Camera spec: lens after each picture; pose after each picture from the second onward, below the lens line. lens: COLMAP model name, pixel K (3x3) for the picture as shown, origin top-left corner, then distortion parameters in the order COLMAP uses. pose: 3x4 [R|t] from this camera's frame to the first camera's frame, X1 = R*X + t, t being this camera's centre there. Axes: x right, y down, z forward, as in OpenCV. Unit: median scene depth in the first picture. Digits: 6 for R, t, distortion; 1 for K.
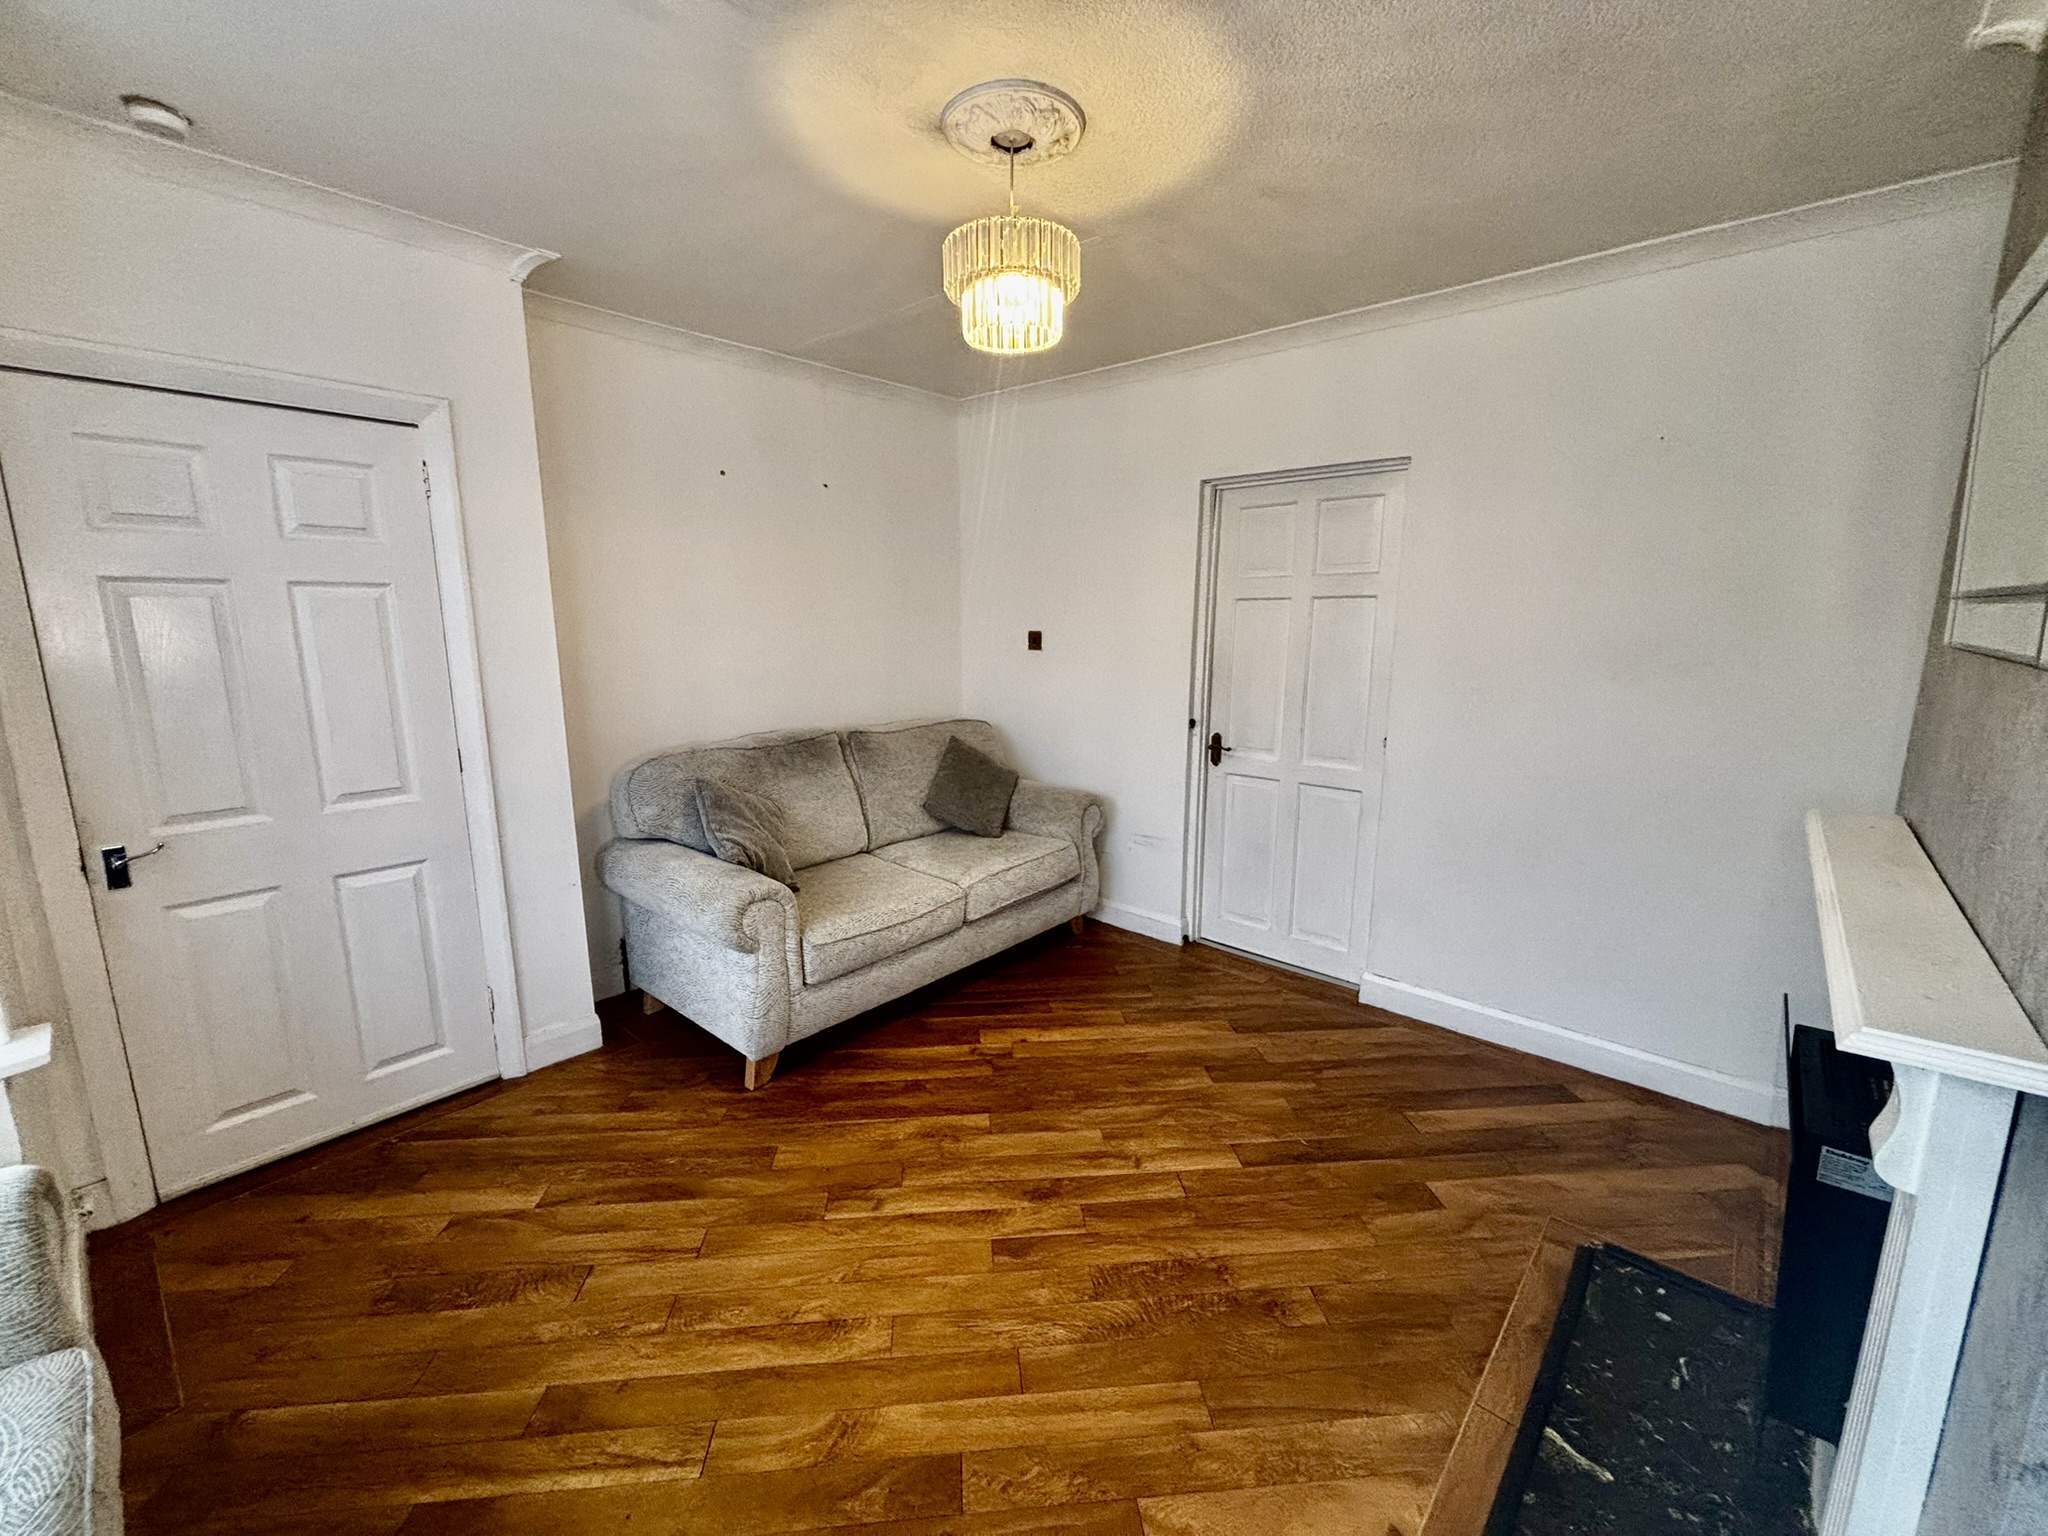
lens RADIAL K [[827.1, 0, 1023.0], [0, 827.1, 763.5], [0, 0, 1]] dist [-0.003837, 0.001481]
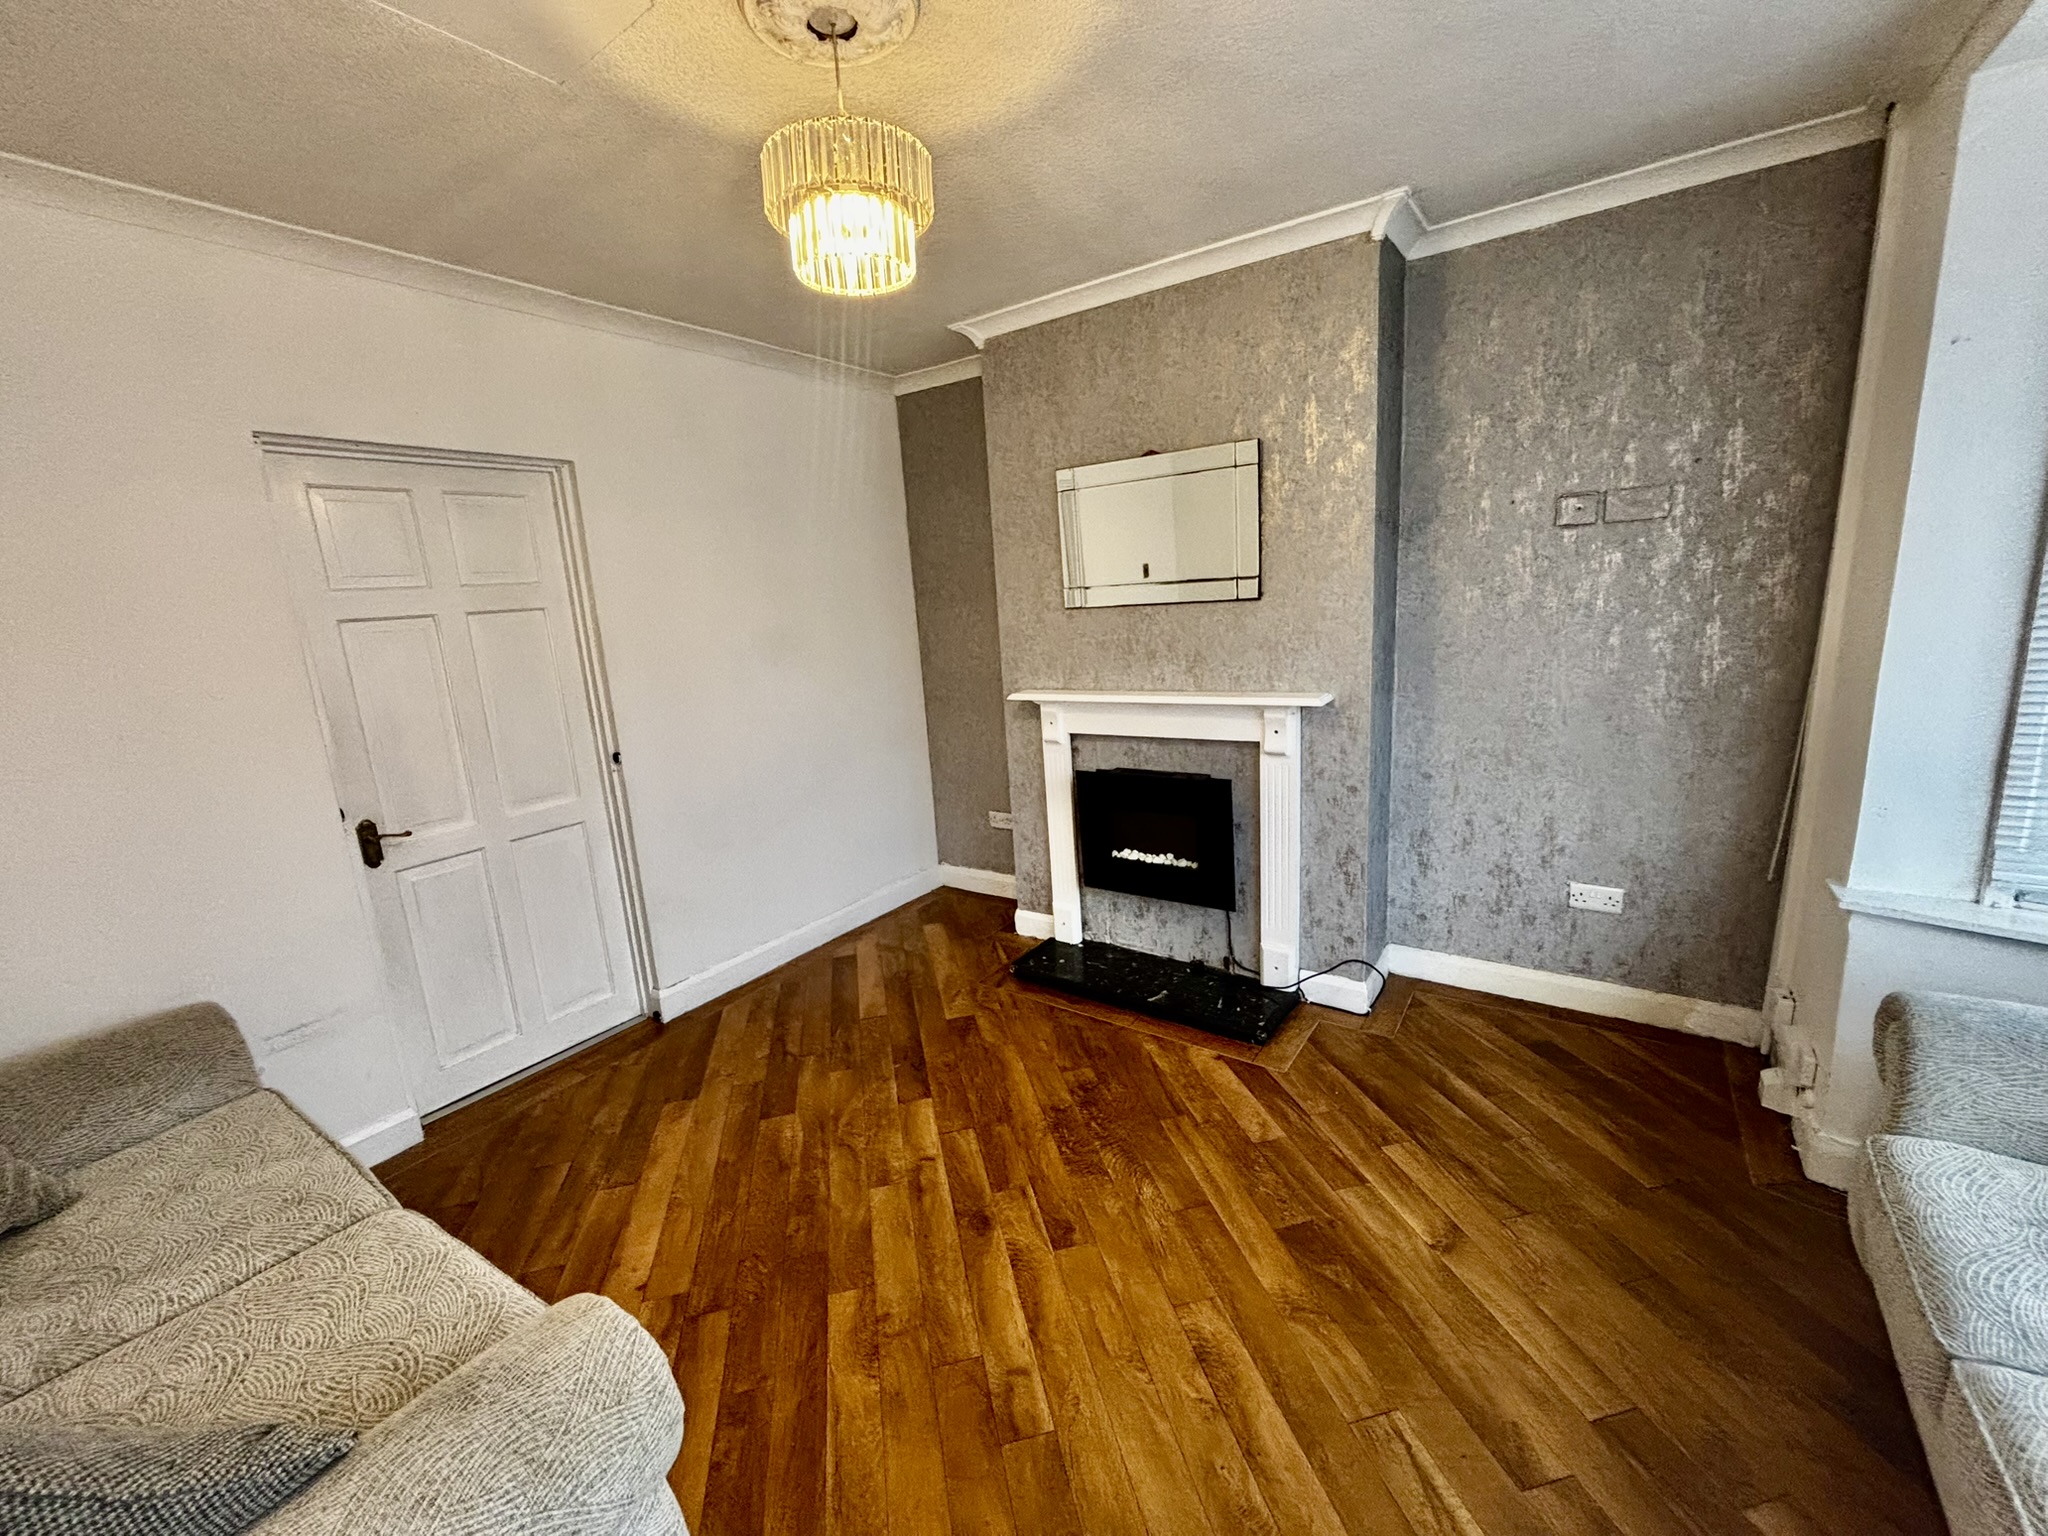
lens RADIAL K [[827.1, 0, 1021.2], [0, 827.1, 763.9], [0, 0, 1]] dist [-0.003837, 0.001481]
pose [[-0.115730, -0.199103, 0.973121, -0.829508], [0.241843, 0.944573, 0.222023, -0.179231], [-0.963389, 0.261037, -0.061164, 0.913008]]
